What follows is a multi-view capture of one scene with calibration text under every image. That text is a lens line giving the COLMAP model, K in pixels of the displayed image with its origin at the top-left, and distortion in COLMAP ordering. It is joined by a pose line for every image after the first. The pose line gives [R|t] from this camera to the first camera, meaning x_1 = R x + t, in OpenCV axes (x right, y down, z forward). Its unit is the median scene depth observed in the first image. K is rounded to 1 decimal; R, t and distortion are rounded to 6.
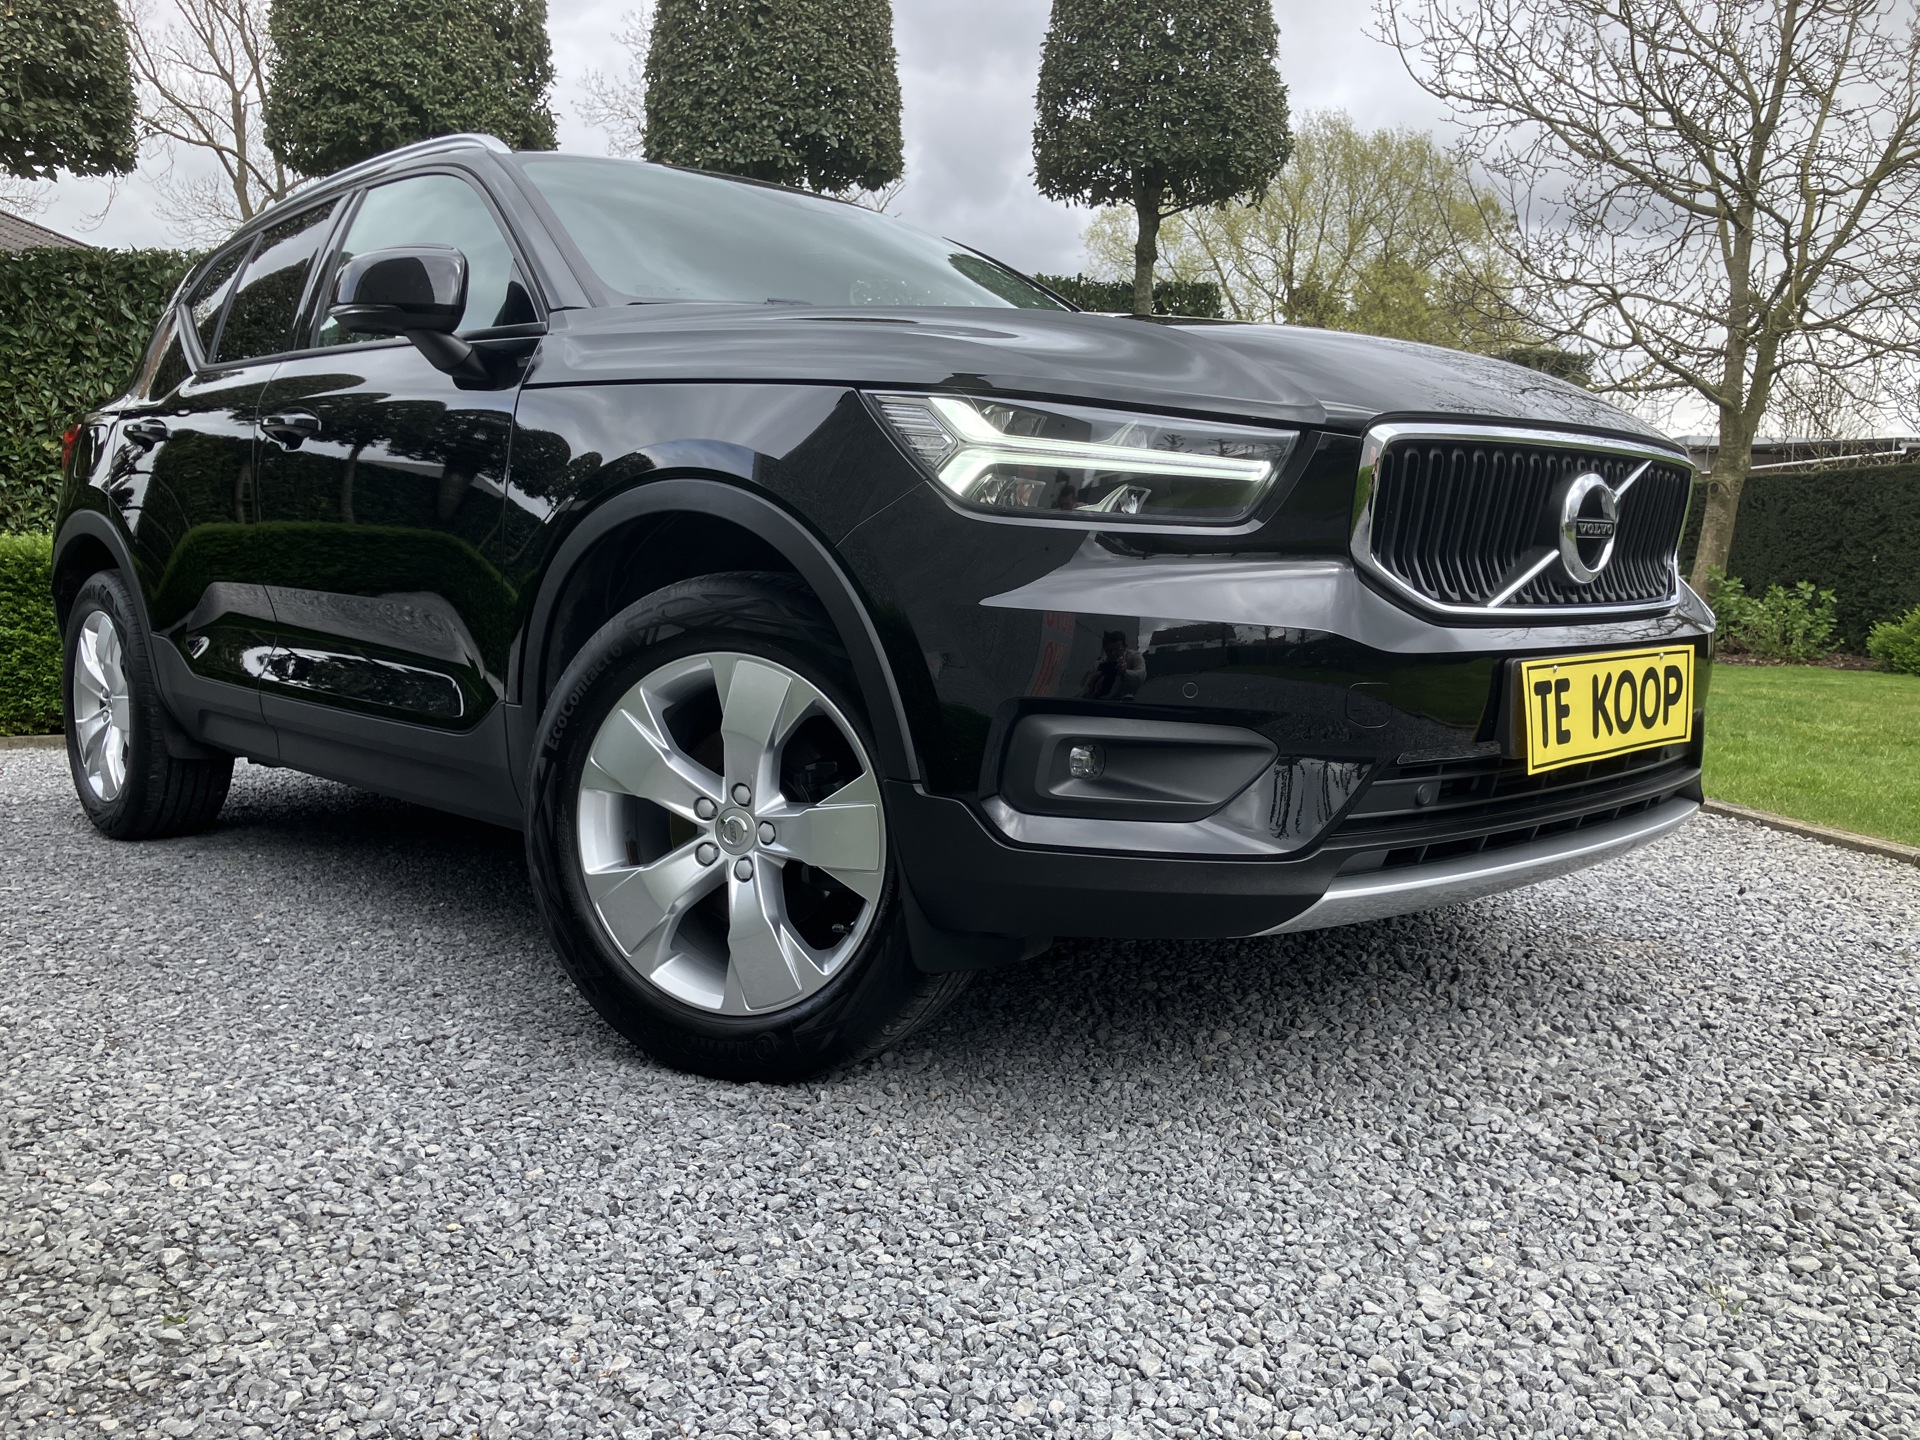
lens RADIAL K [[1597.2, 0, 971.1], [0, 1597.2, 652.9], [0, 0, 1]] dist [0.042583, -0.052438]
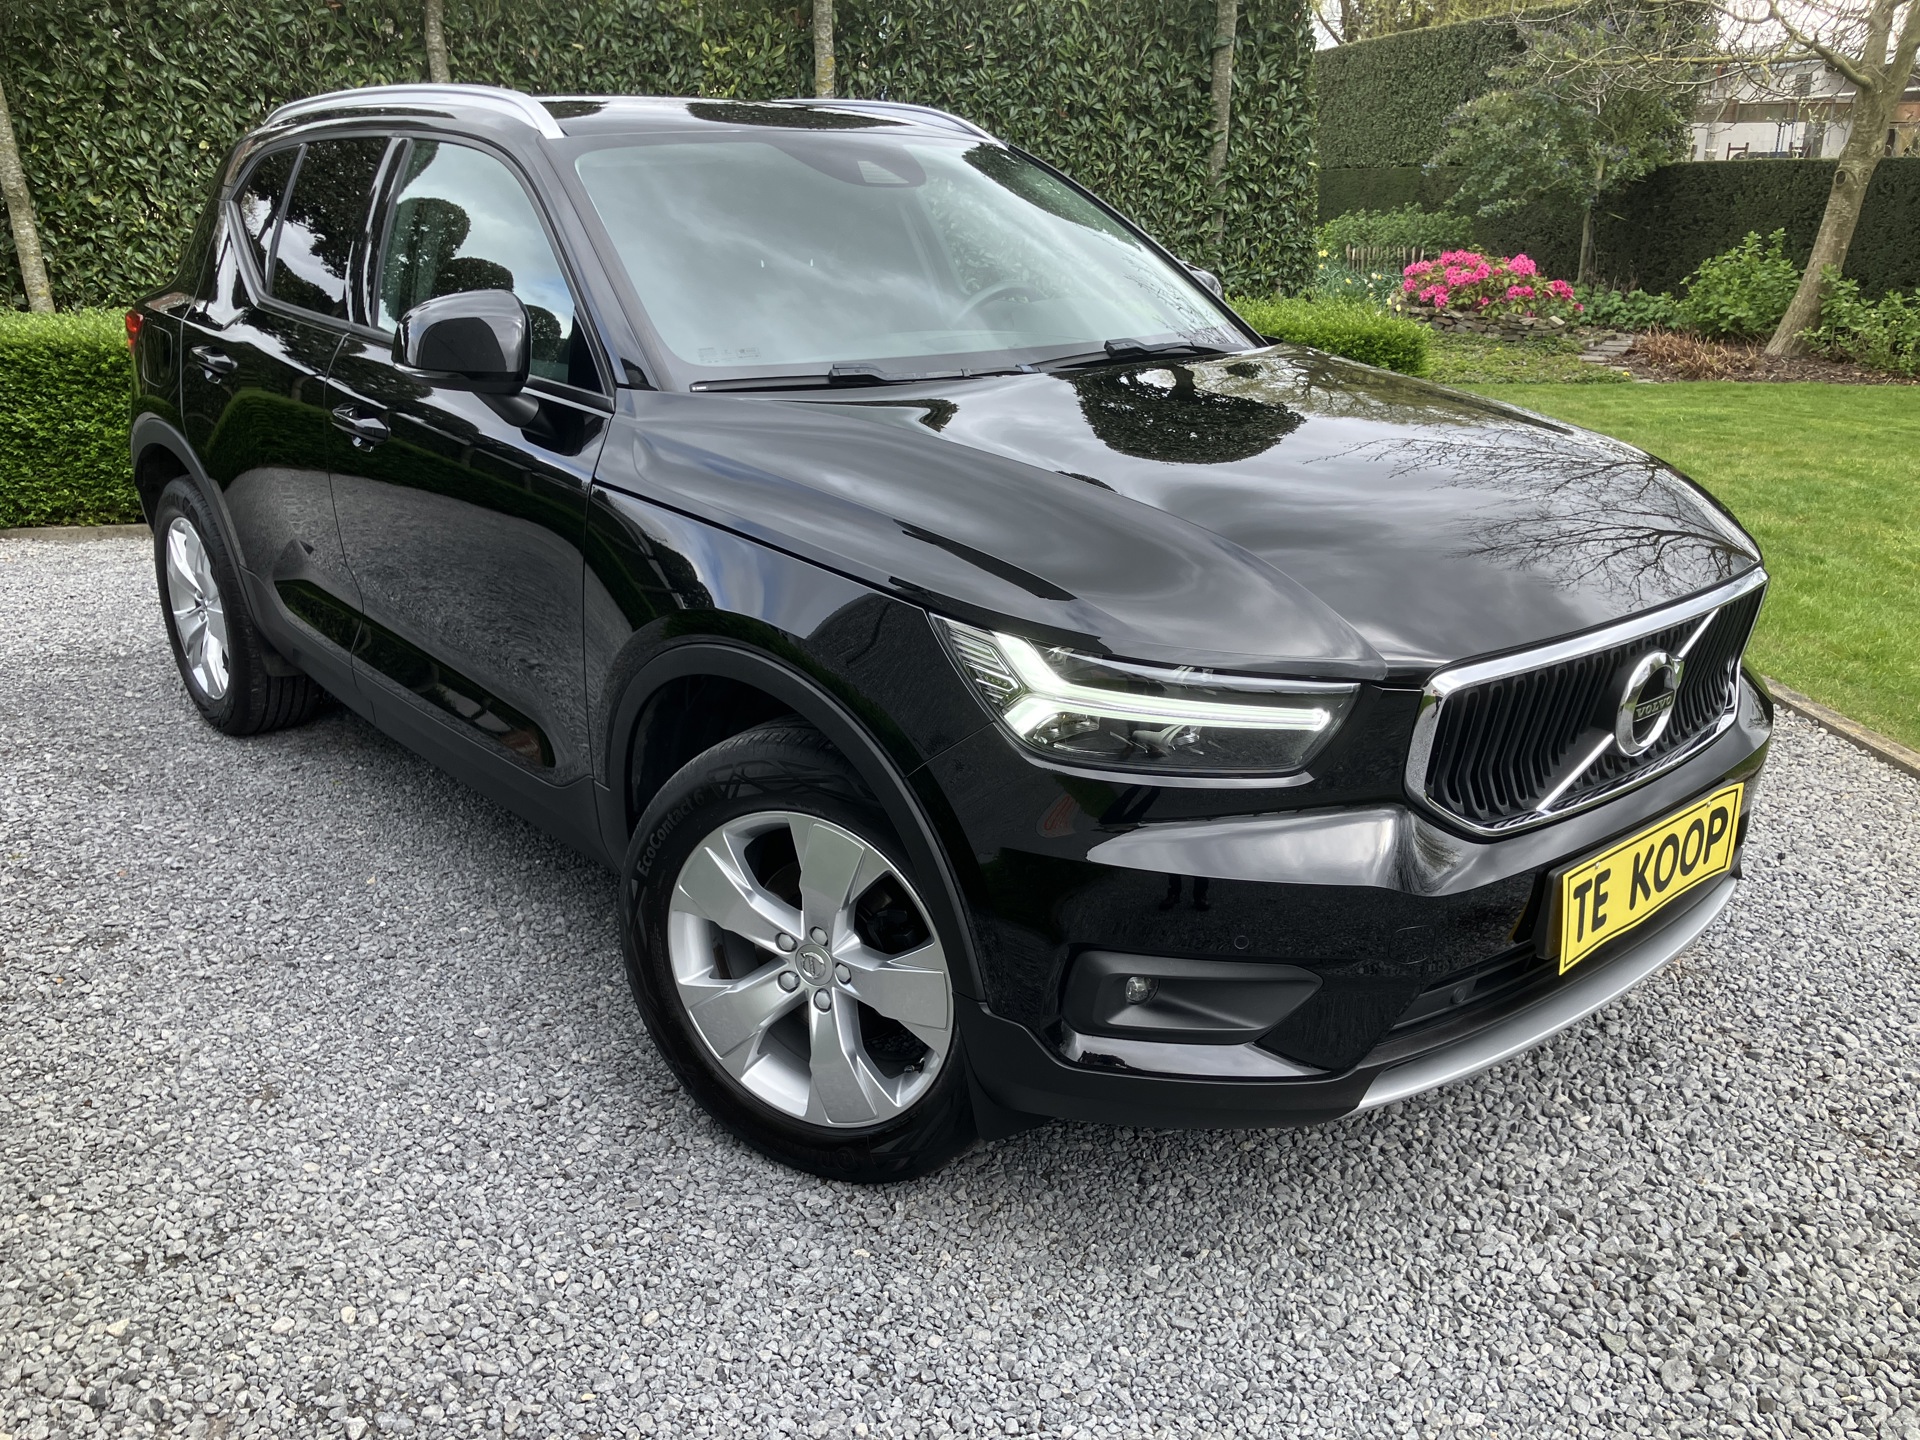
lens RADIAL K [[1597.2, 0, 958.3], [0, 1597.2, 731.1], [0, 0, 1]] dist [0.042583, -0.052438]
pose [[0.998917, 0.012384, -0.044856, -0.003712], [-0.001339, 0.971184, 0.238326, -0.309633], [0.046515, -0.238008, 0.970149, -0.008046]]
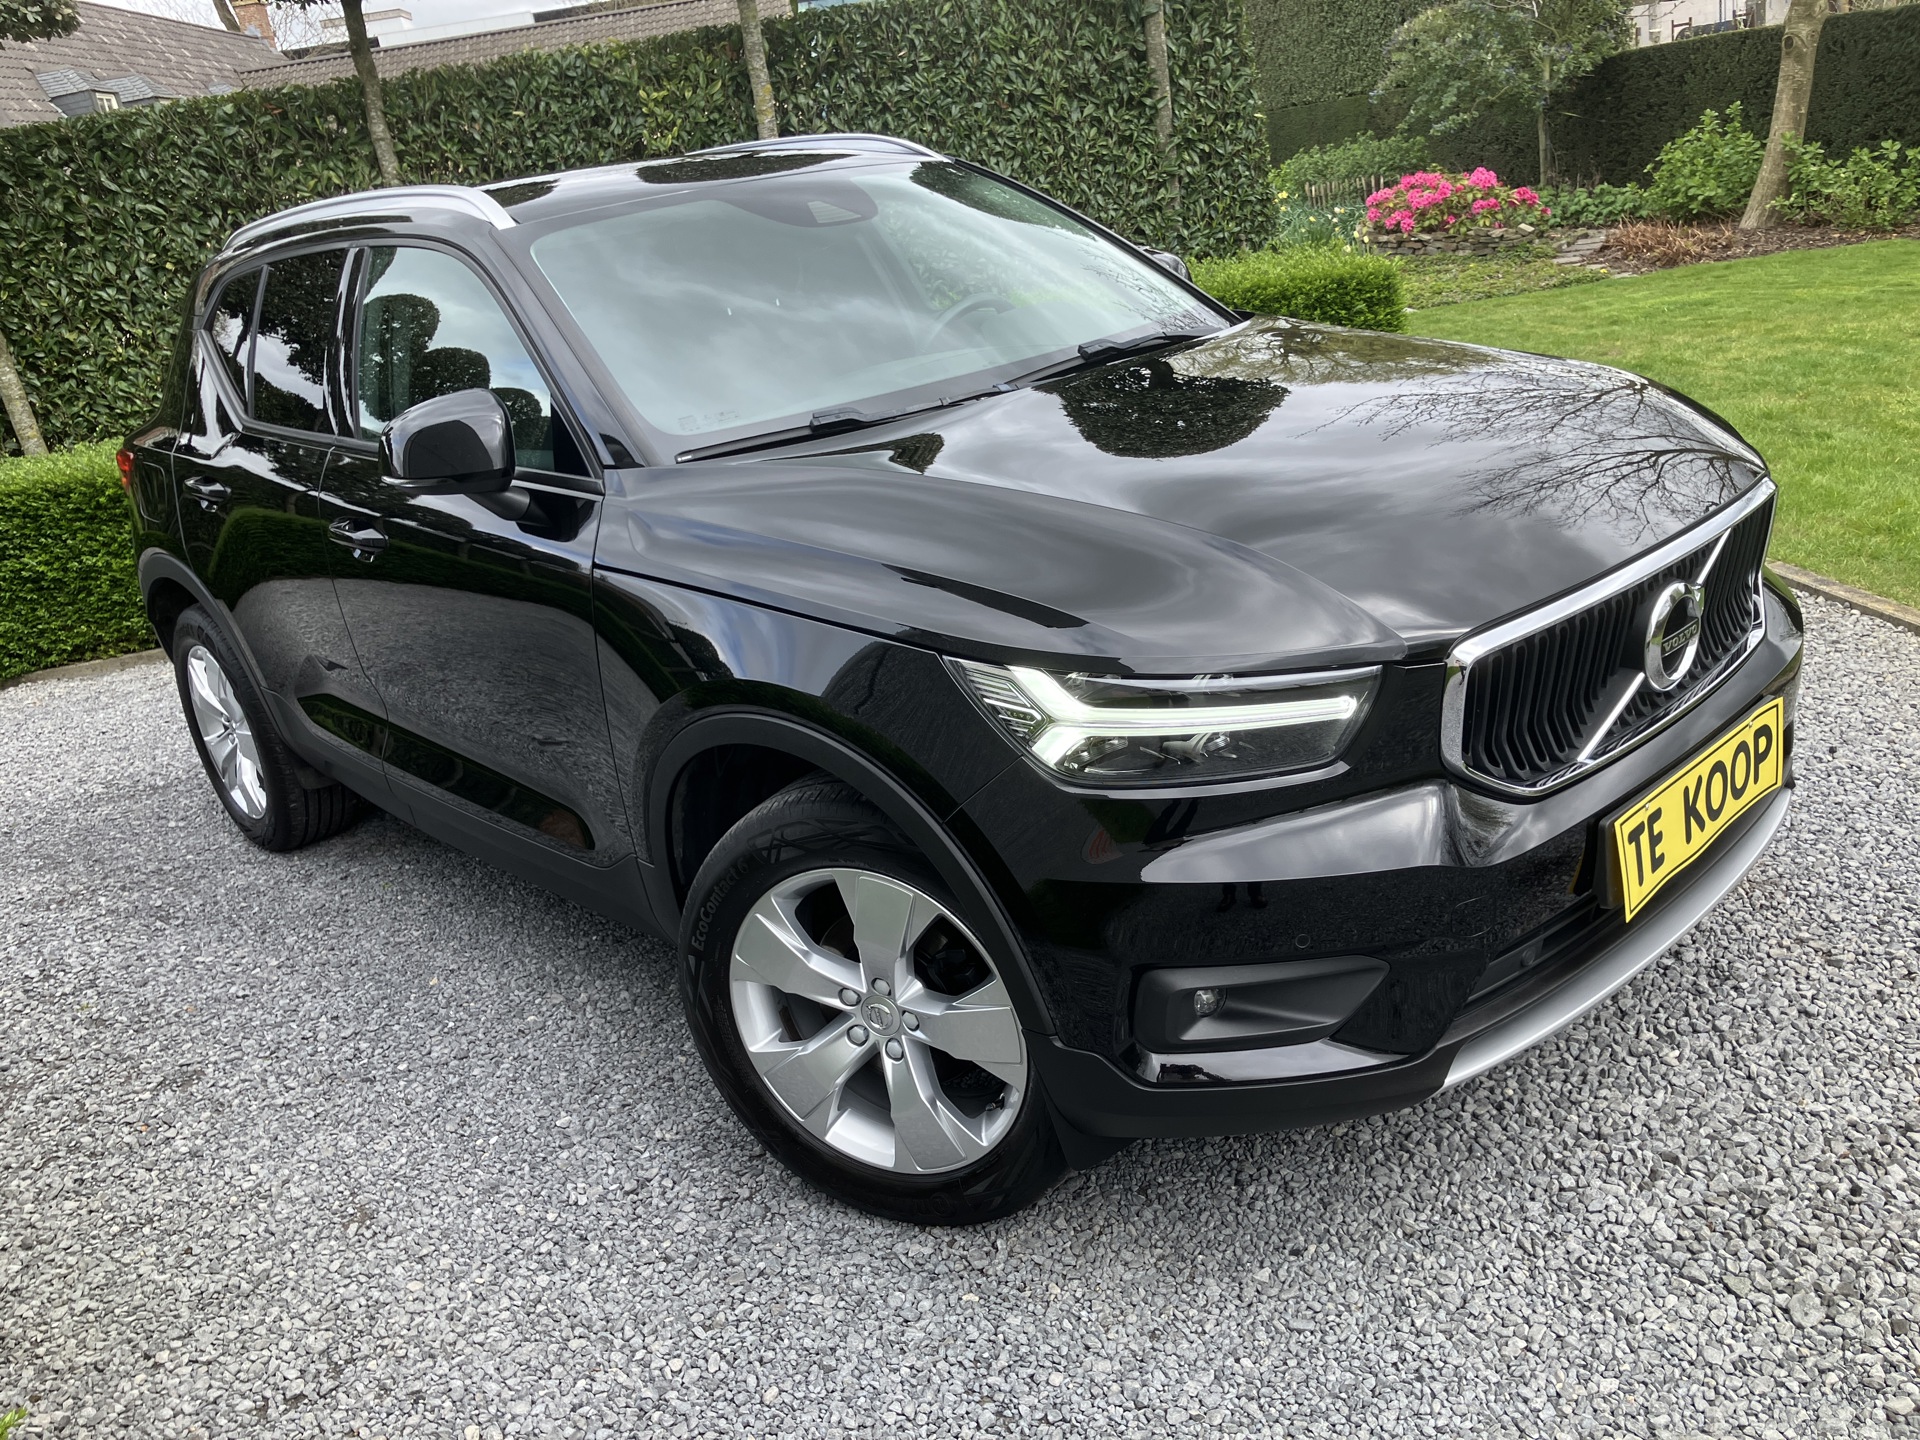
lens RADIAL K [[1597.2, 0, 961.9], [0, 1597.2, 712.2], [0, 0, 1]] dist [0.042583, -0.052438]
pose [[0.988847, -0.135119, -0.062651, 0.001904], [0.146025, 0.962341, 0.229298, -0.335538], [0.029309, -0.235889, 0.971338, 0.000090]]
